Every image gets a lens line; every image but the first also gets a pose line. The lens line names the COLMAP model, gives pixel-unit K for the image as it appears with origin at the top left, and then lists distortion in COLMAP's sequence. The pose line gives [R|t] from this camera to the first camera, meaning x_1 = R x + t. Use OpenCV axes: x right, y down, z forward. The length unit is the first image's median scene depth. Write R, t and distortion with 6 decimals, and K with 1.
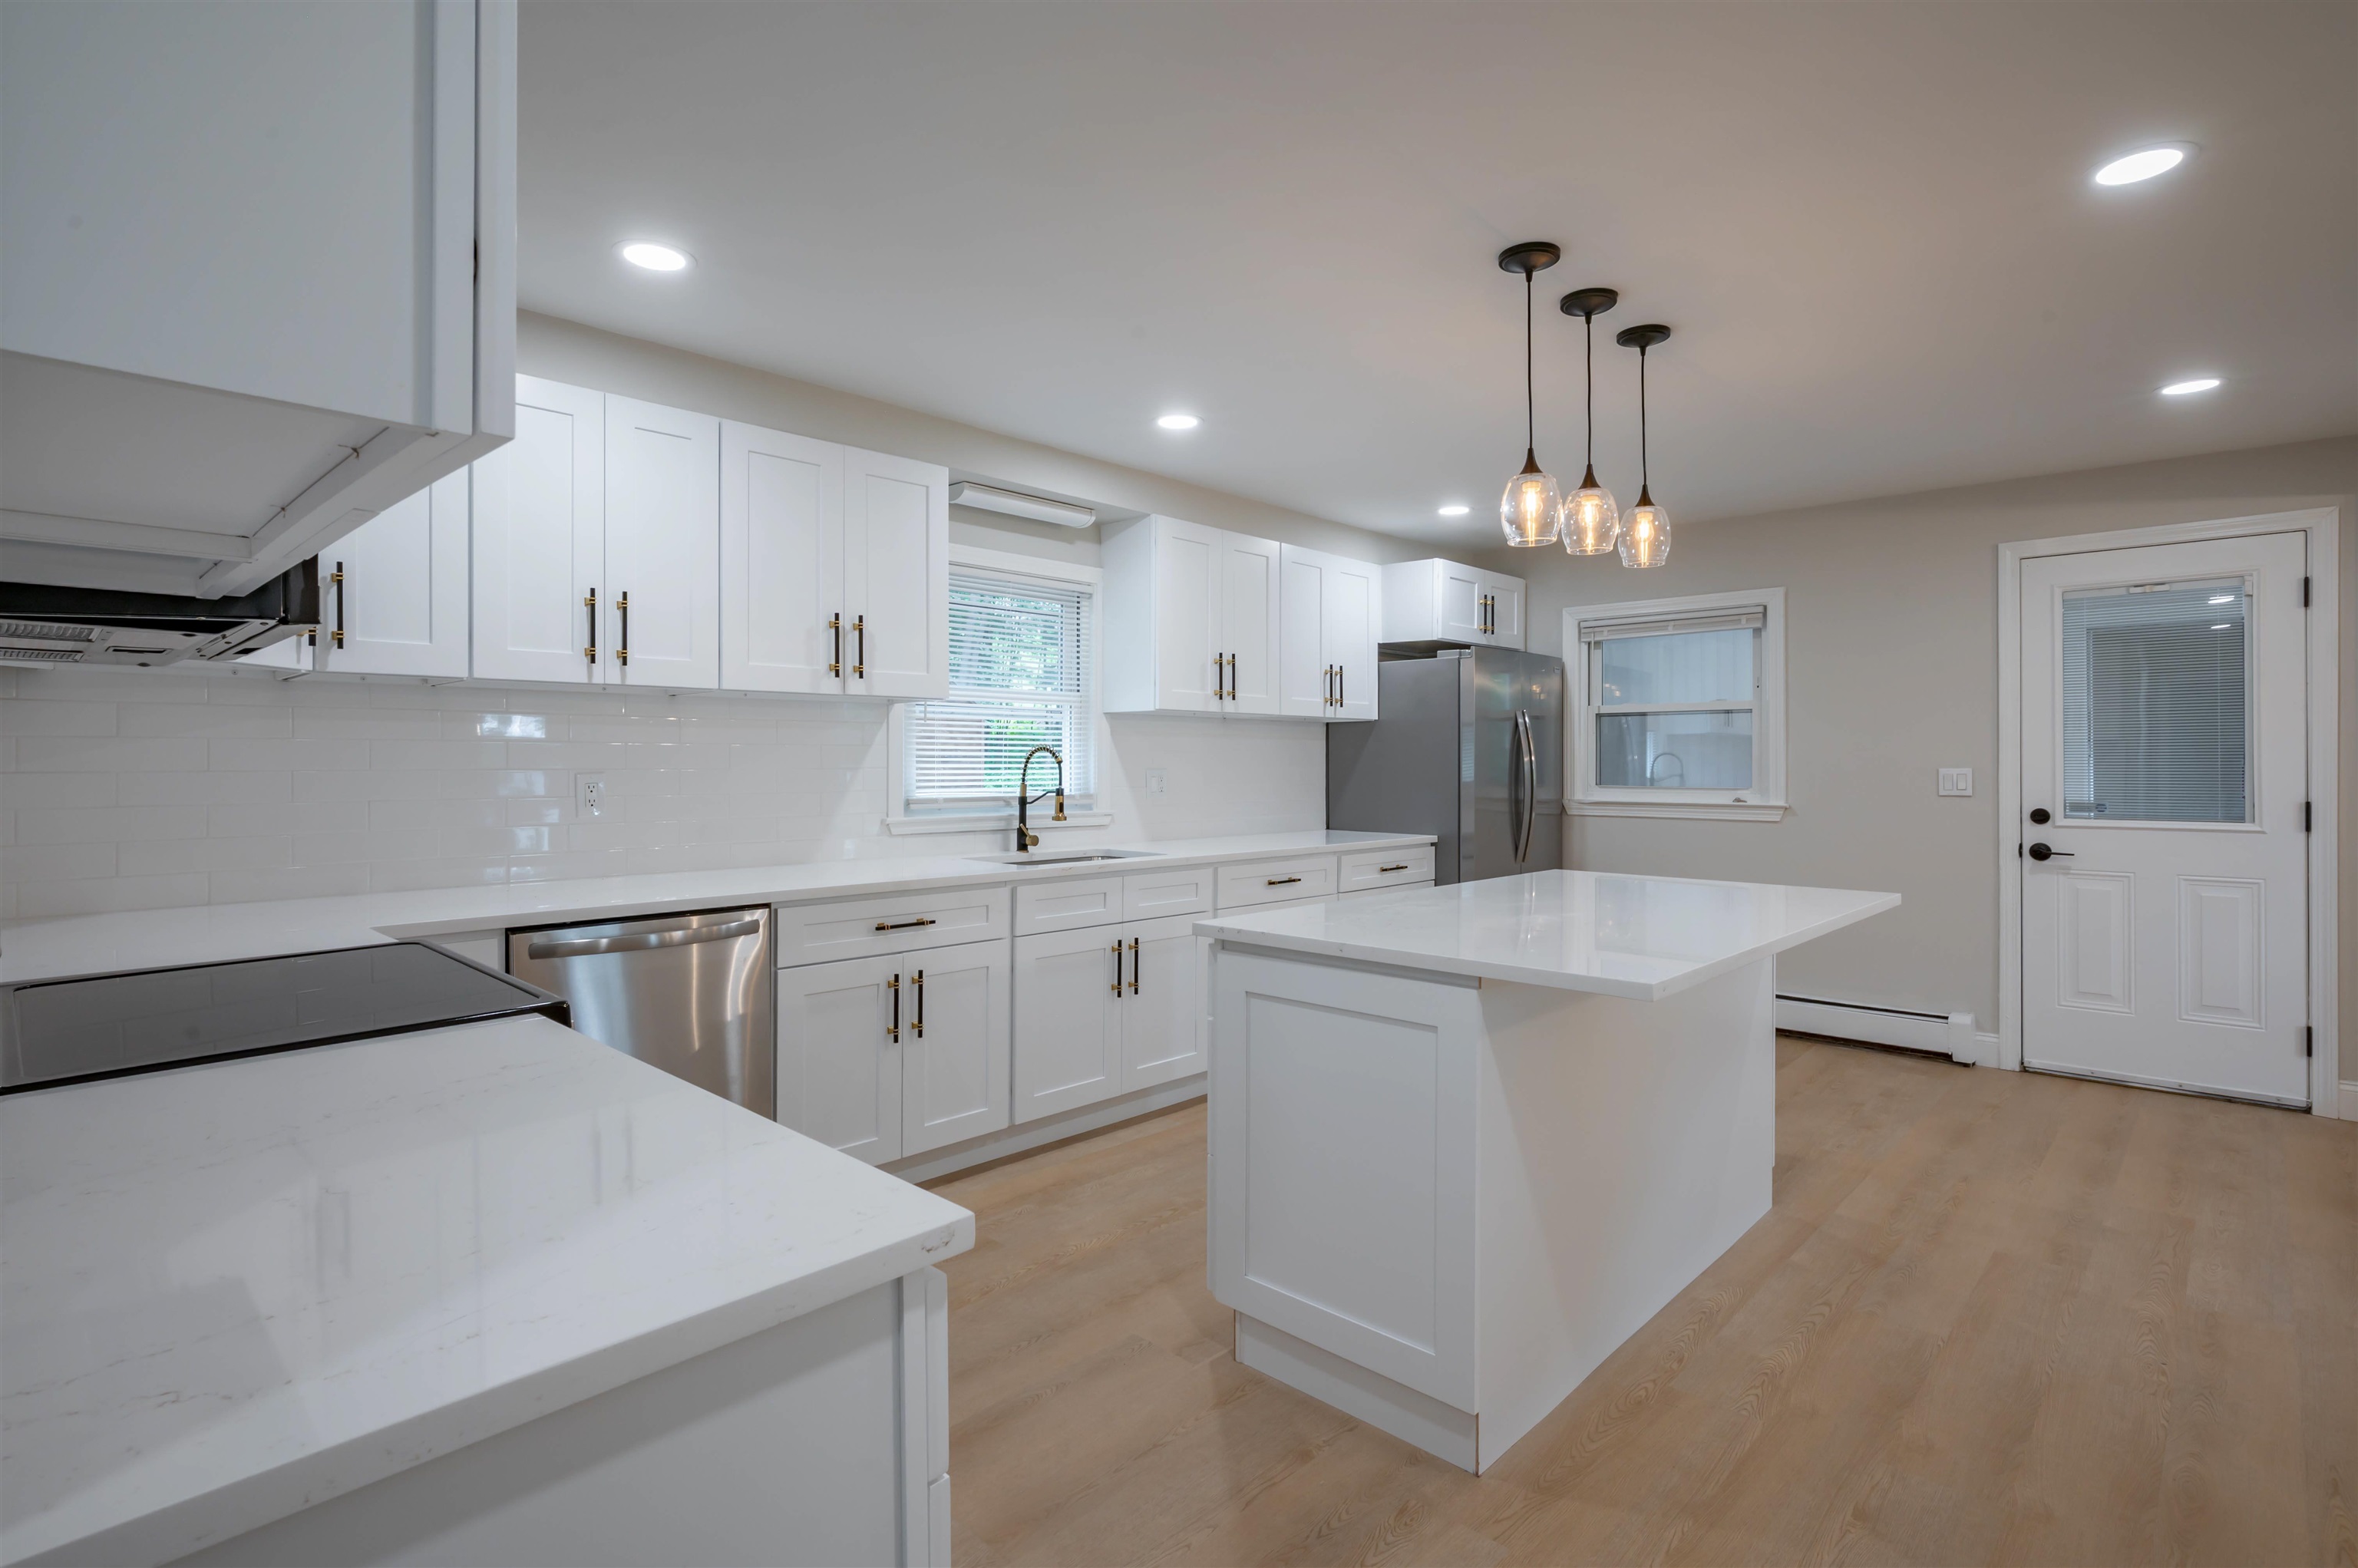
lens RADIAL K [[1186.7, 0, 1149.2], [0, 1186.7, 753.1], [0, 0, 1]] dist [-0.000055, 0.001438]
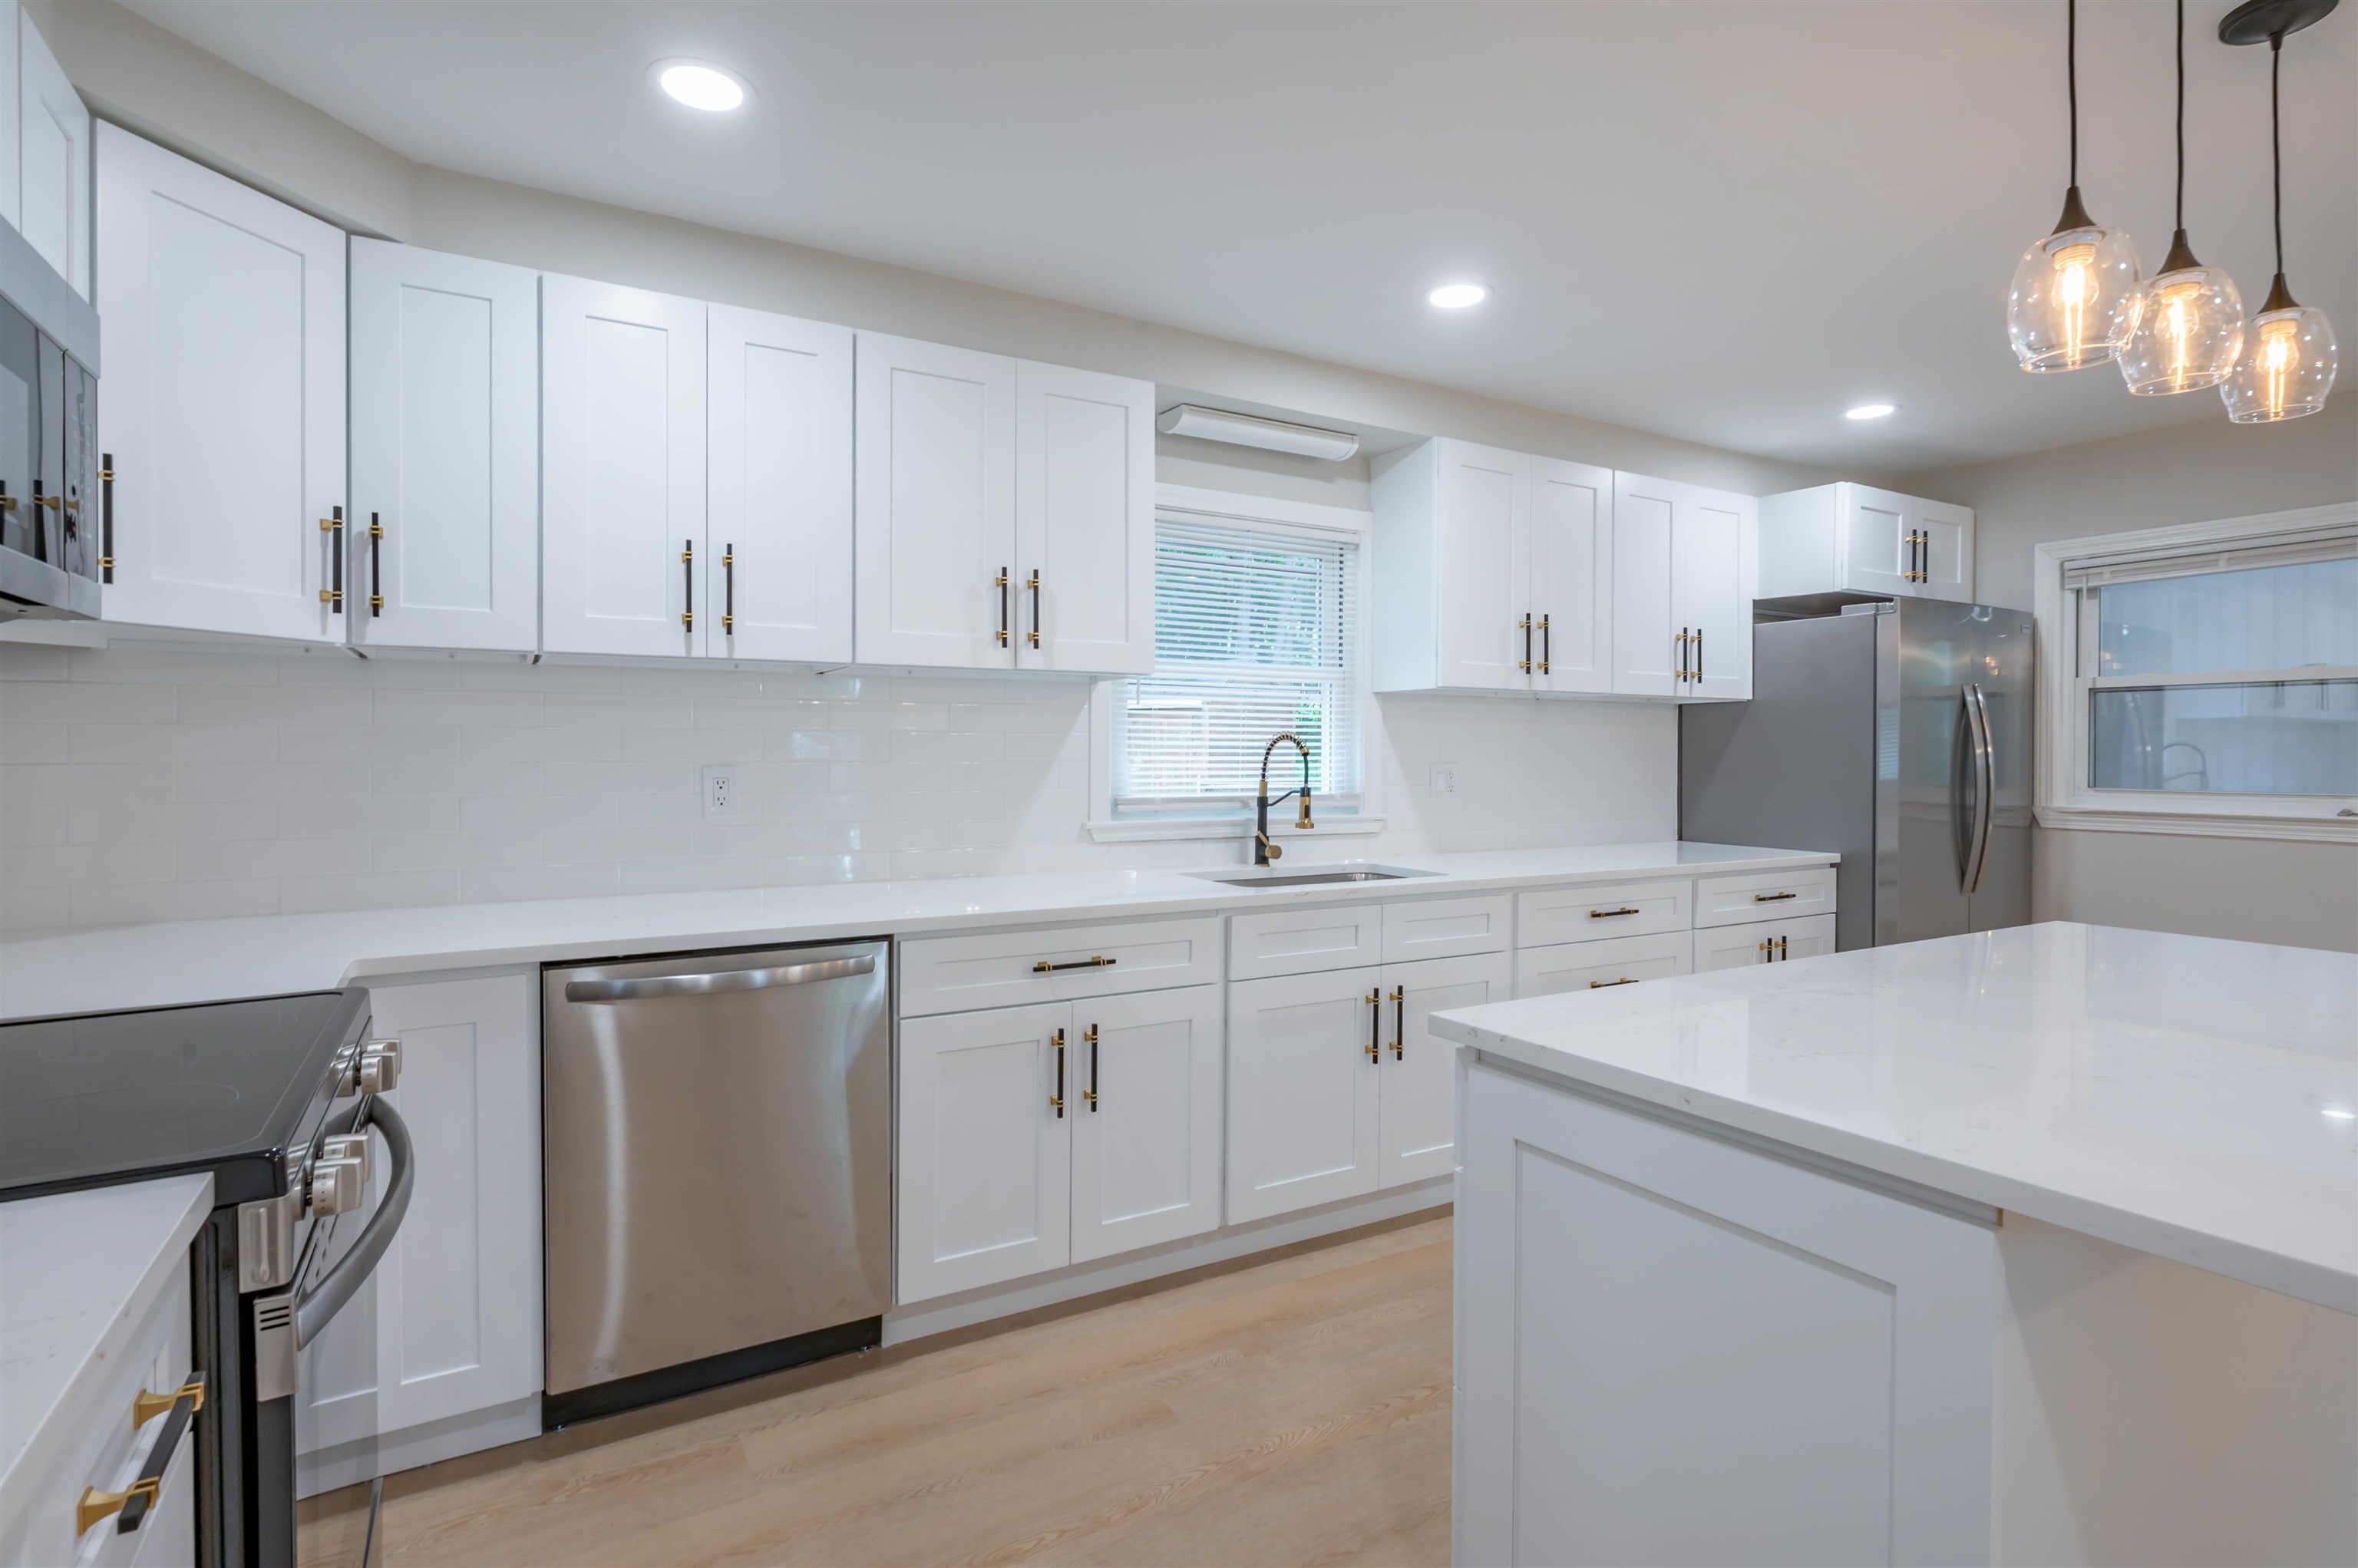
lens RADIAL K [[1139.3, 0, 1150.6], [0, 1139.3, 756.3], [0, 0, 1]] dist [0.003731, -0.001938]
pose [[0.958015, 0.003255, -0.286698, 0.042196], [-0.000289, 0.999946, 0.010387, 0.001212], [0.286716, -0.009868, 0.957965, 0.240926]]
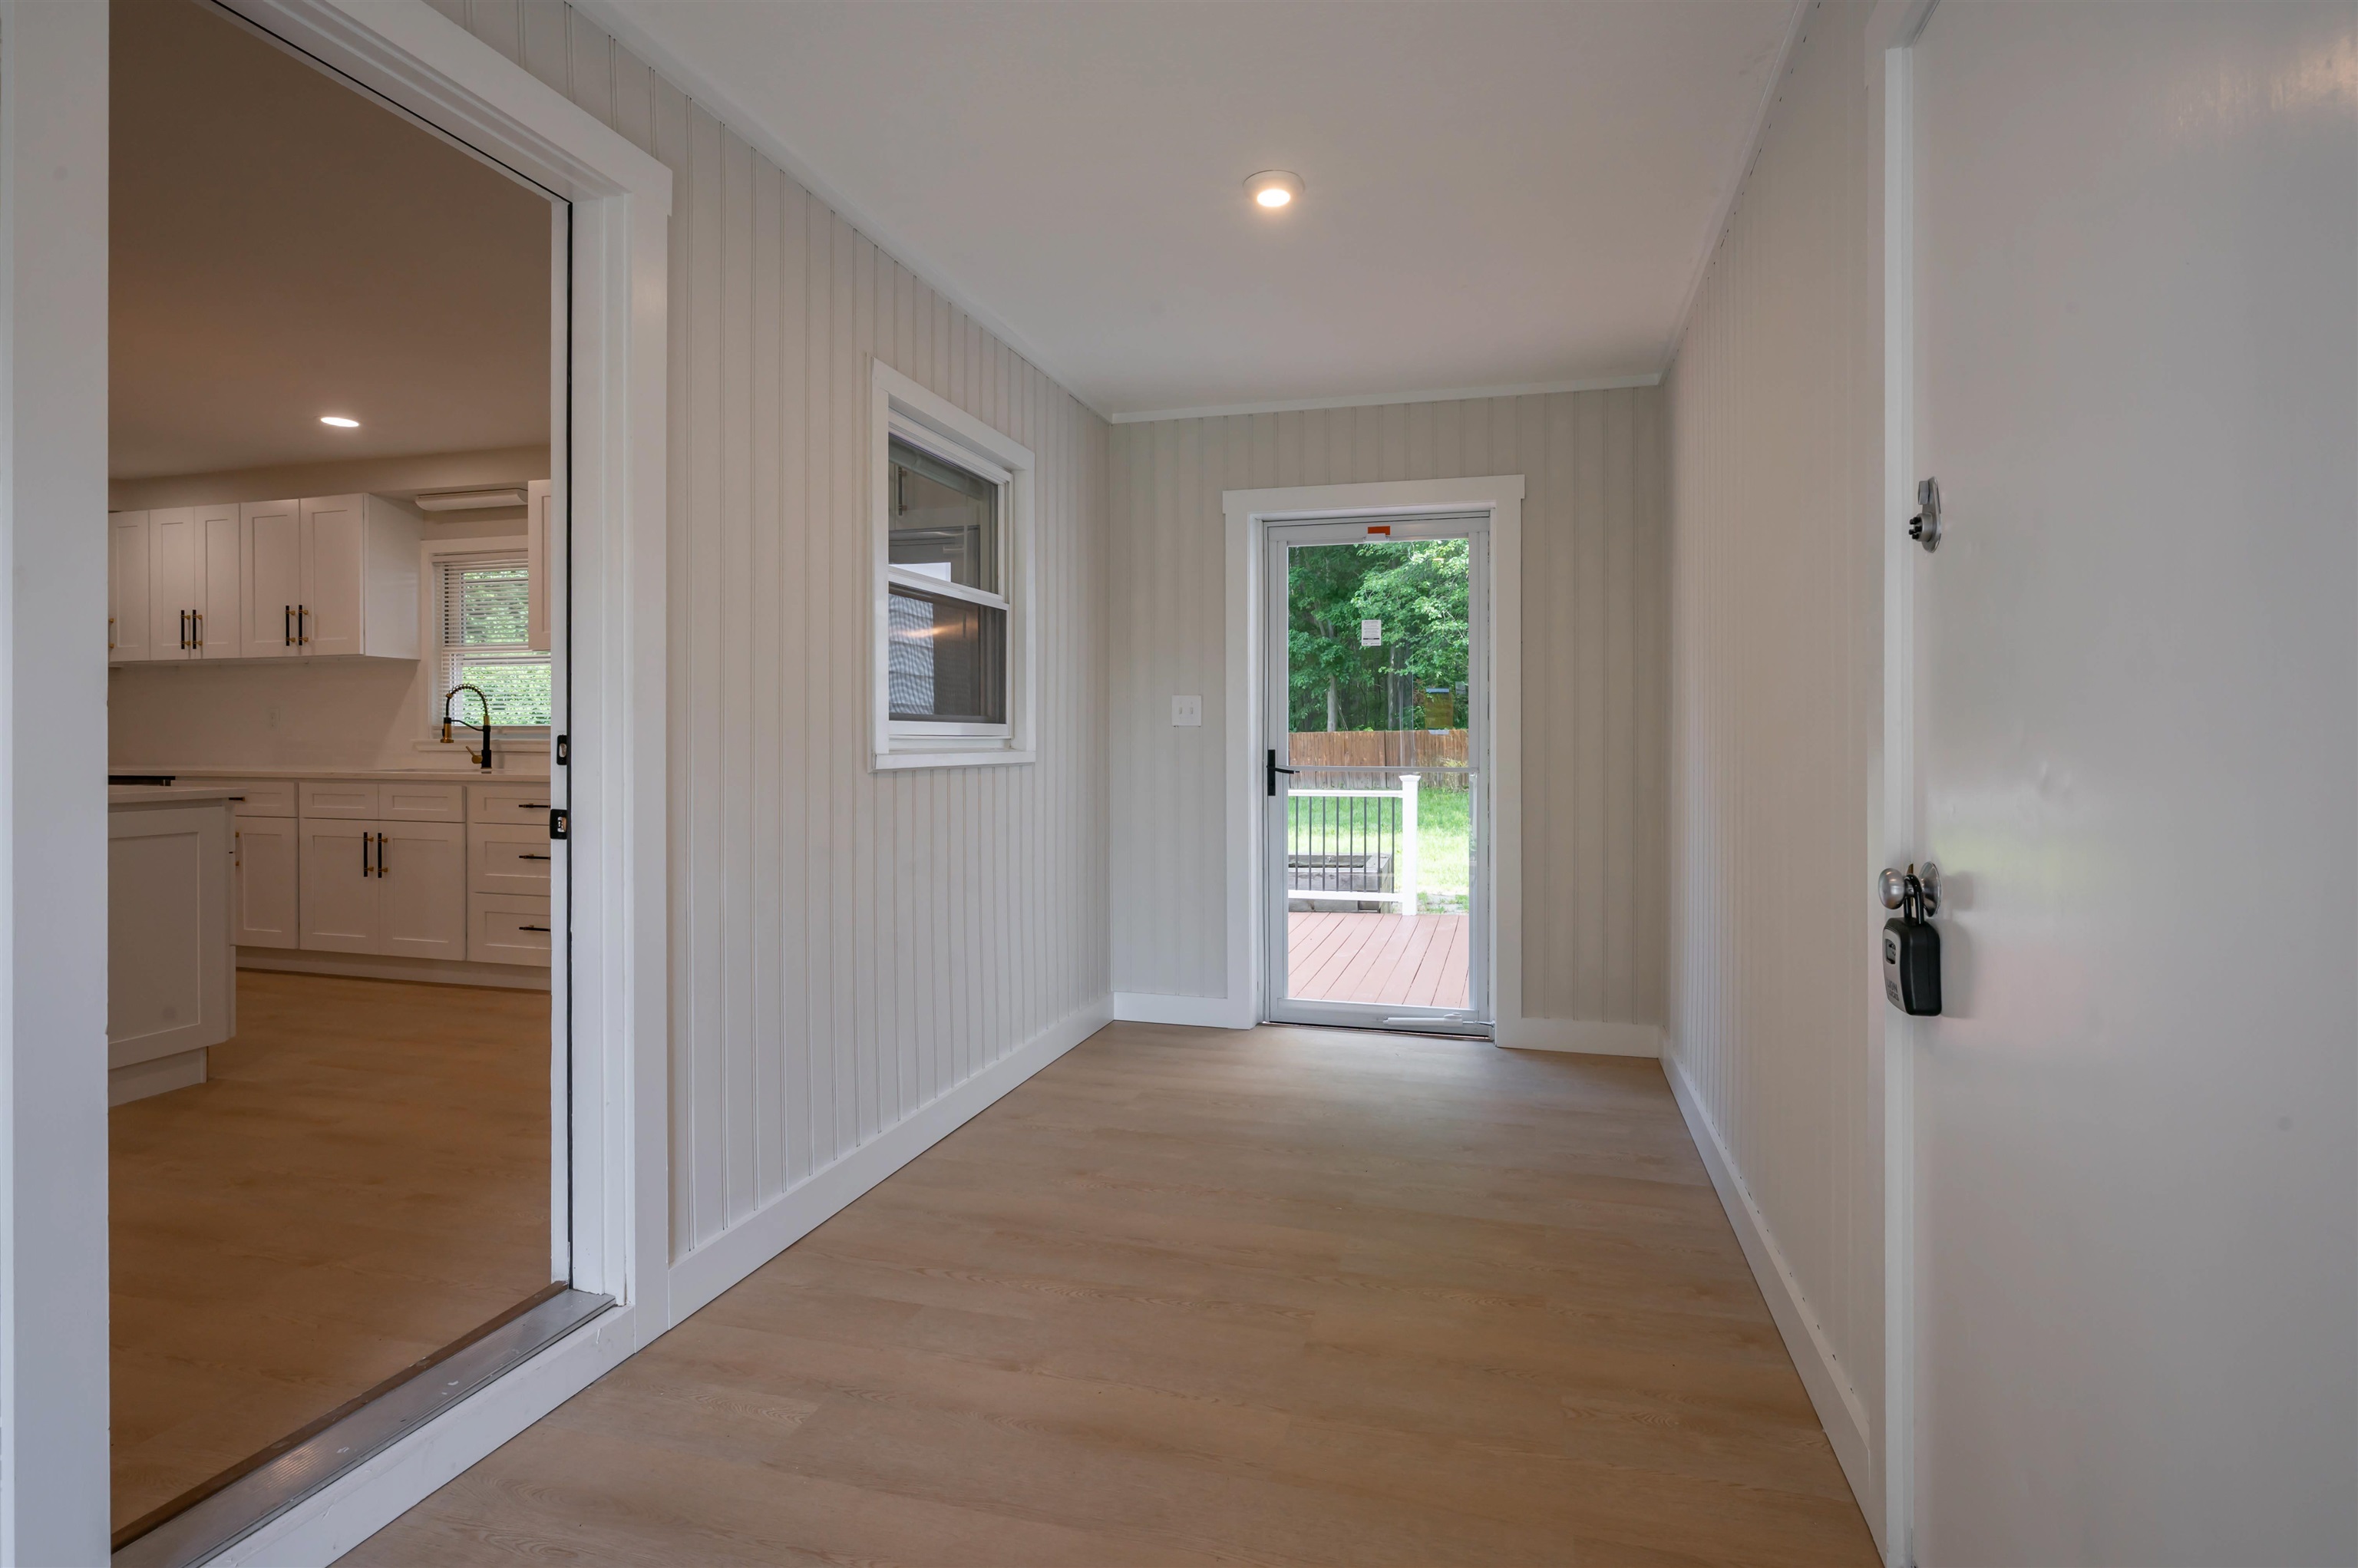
lens RADIAL K [[1186.7, 0, 1195.0], [0, 1186.7, 732.9], [0, 0, 1]] dist [-0.000055, 0.001438]
pose [[0.455887, -0.003420, -0.890031, 1.420286], [0.011653, 0.999930, 0.002126, 0.052893], [0.889961, -0.011340, 0.455895, 1.124232]]
